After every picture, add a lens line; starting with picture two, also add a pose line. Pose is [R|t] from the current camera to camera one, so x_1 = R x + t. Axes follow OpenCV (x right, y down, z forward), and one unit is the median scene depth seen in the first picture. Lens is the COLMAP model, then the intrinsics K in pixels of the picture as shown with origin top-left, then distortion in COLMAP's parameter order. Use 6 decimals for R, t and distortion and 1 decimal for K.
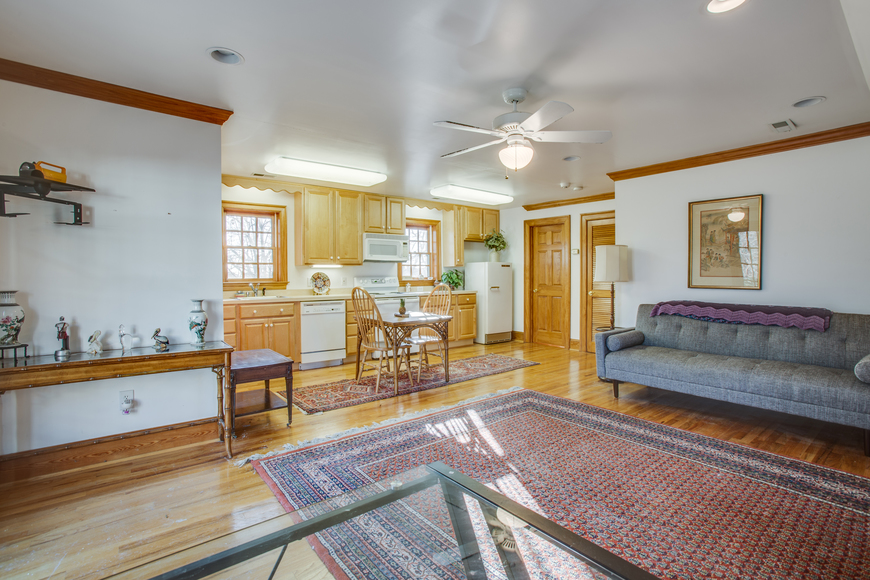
lens RADIAL K [[415.0, 0, 435.0], [0, 415.0, 290.0], [0, 0, 1]] dist [-0.046832, 0.000512]
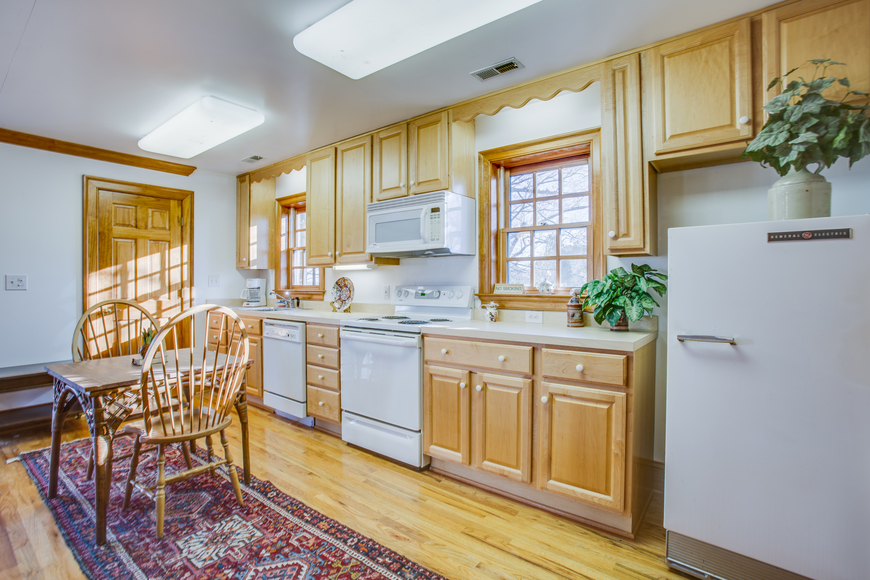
lens RADIAL K [[412.8, 0, 425.1], [0, 412.8, 289.9], [0, 0, 1]] dist [-0.044056, 0.000450]
pose [[0.235397, 0.017684, -0.971738, 0.406000], [-0.039768, 0.999172, 0.008550, -0.035520], [0.971085, 0.036631, 0.235906, 1.024523]]
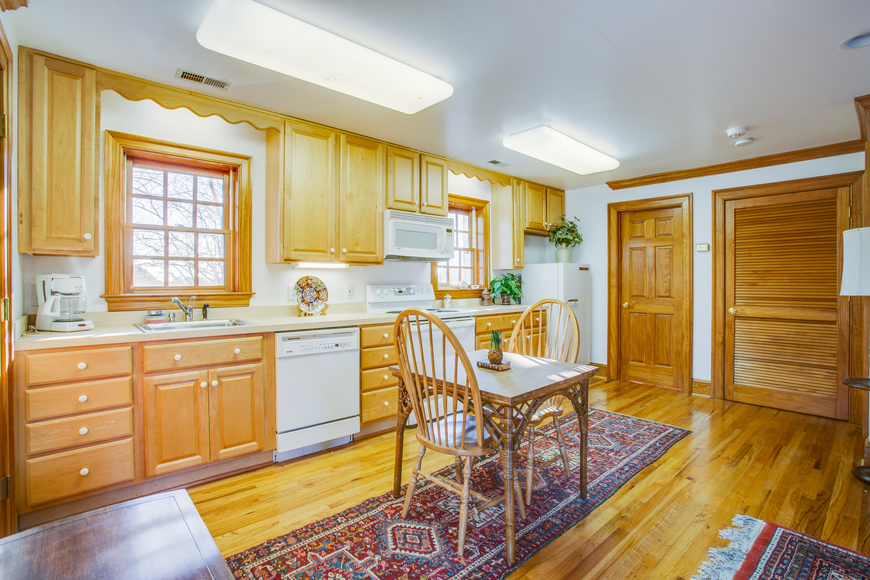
lens RADIAL K [[418.3, 0, 444.2], [0, 418.3, 287.4], [0, 0, 1]] dist [-0.043477, -0.000014]
pose [[0.997088, 0.003113, 0.076199, -0.145519], [-0.001350, 0.999730, -0.023185, -0.014810], [-0.076250, 0.023015, 0.996823, 0.436006]]
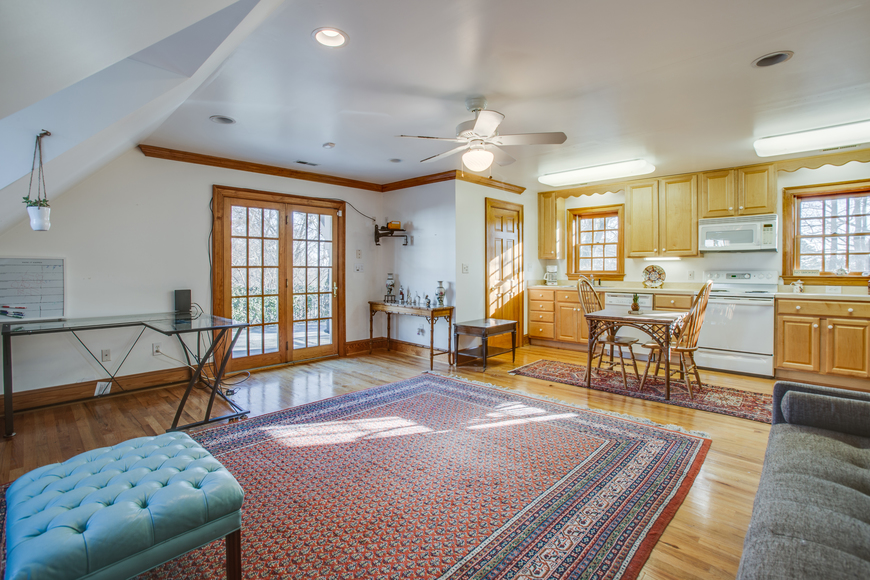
lens RADIAL K [[403.6, 0, 430.5], [0, 403.6, 274.0], [0, 0, 1]] dist [-0.037706, 0.000375]
pose [[0.136968, 0.016687, -0.990435, 0.615950], [-0.037933, 0.999213, 0.011589, -0.013072], [0.989849, 0.035983, 0.137493, 0.367015]]
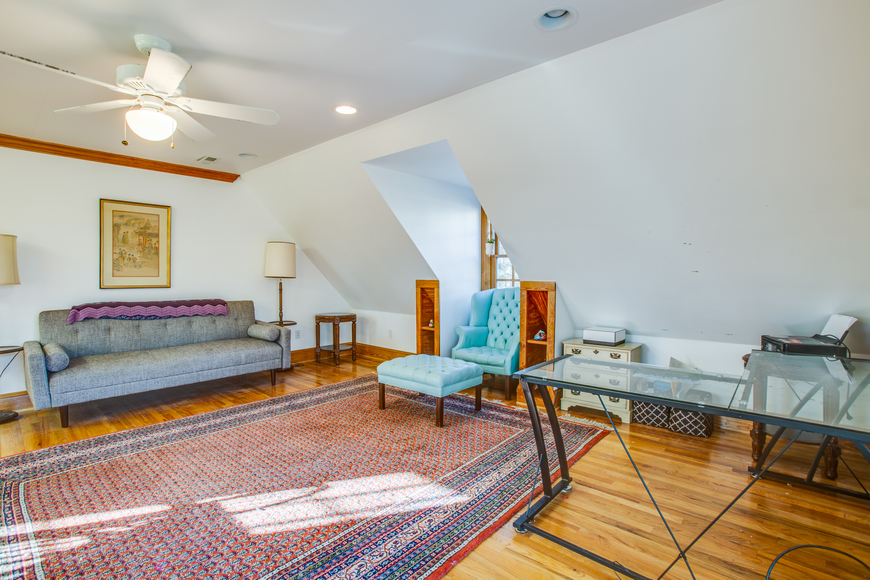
lens RADIAL K [[412.8, 0, 425.1], [0, 412.8, 289.9], [0, 0, 1]] dist [-0.044056, 0.000450]
pose [[-0.169260, -0.031222, 0.985077, -0.318140], [0.041353, 0.998393, 0.038749, -0.005797], [-0.984704, 0.047294, -0.167697, 0.312359]]
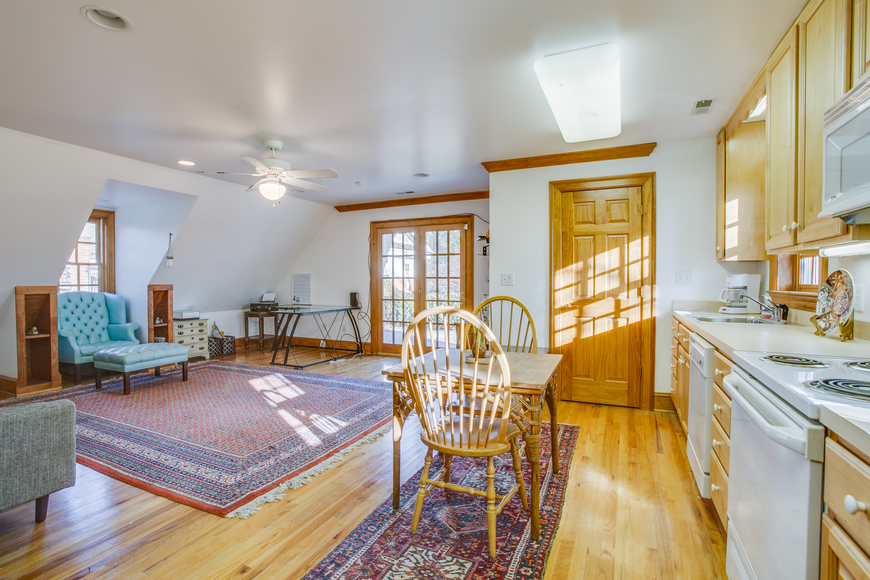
lens RADIAL K [[412.8, 0, 425.1], [0, 412.8, 289.9], [0, 0, 1]] dist [-0.044056, 0.000450]
pose [[-0.892652, 0.016486, -0.450444, 0.174110], [-0.013684, 0.997879, 0.063641, -0.045688], [0.450538, 0.062973, -0.890534, 1.197495]]
